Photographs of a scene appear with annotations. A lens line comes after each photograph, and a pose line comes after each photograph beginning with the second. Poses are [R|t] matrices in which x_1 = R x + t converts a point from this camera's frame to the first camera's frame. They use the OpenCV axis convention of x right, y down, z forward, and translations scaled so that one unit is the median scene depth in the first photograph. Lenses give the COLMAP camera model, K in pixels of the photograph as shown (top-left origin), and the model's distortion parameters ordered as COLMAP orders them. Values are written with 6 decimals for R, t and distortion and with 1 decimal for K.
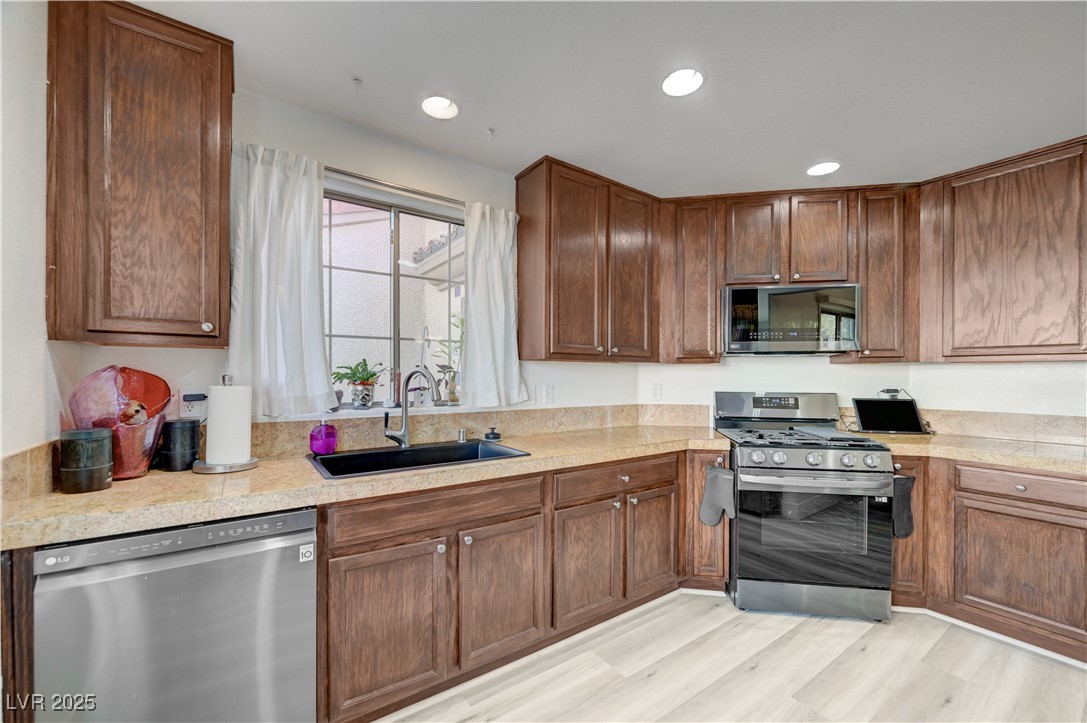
lens RADIAL K [[436.9, 0, 544.7], [0, 436.9, 377.5], [0, 0, 1]] dist [0.000451, -0.000016]
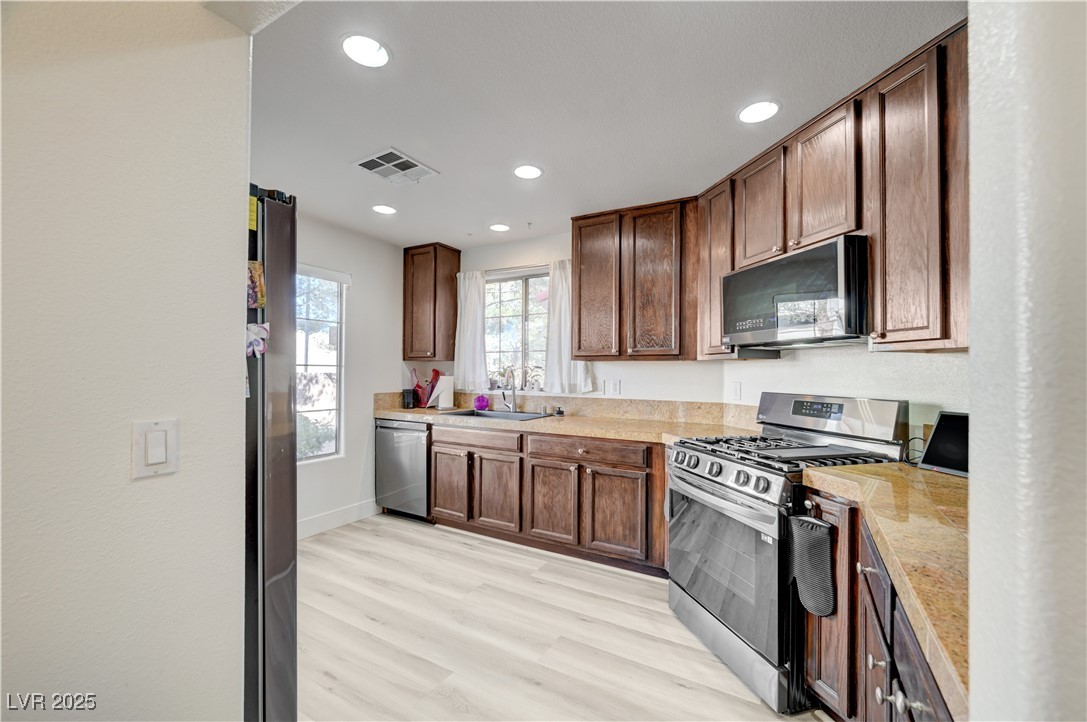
lens RADIAL K [[429.4, 0, 551.1], [0, 429.4, 370.7], [0, 0, 1]] dist [0.001979, 0.000224]
pose [[0.431067, -0.005306, -0.902304, 1.187285], [-0.010464, 0.999886, -0.010878, 0.006158], [0.902259, 0.014131, 0.430963, 0.330738]]
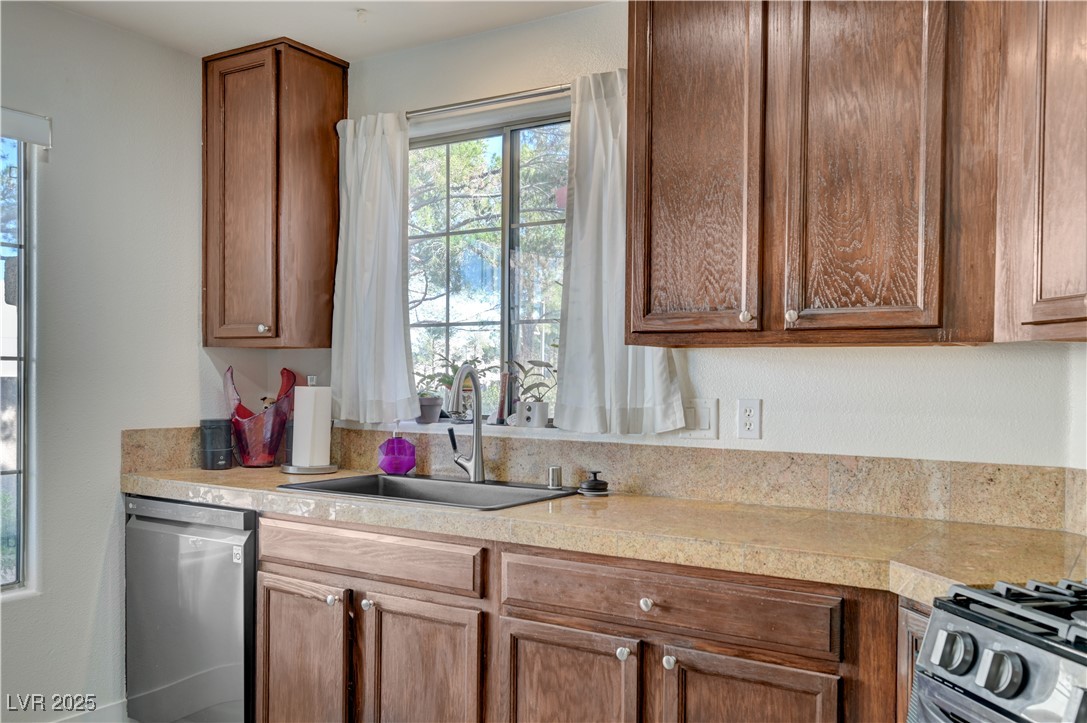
lens RADIAL K [[932.1, 0, 550.2], [0, 932.1, 391.0], [0, 0, 1]] dist [0.006005, 0.005313]
pose [[0.374533, 0.012445, -0.927130, 0.949588], [-0.013535, 0.999877, 0.007954, 0.003789], [0.927115, 0.009570, 0.374655, 0.492712]]
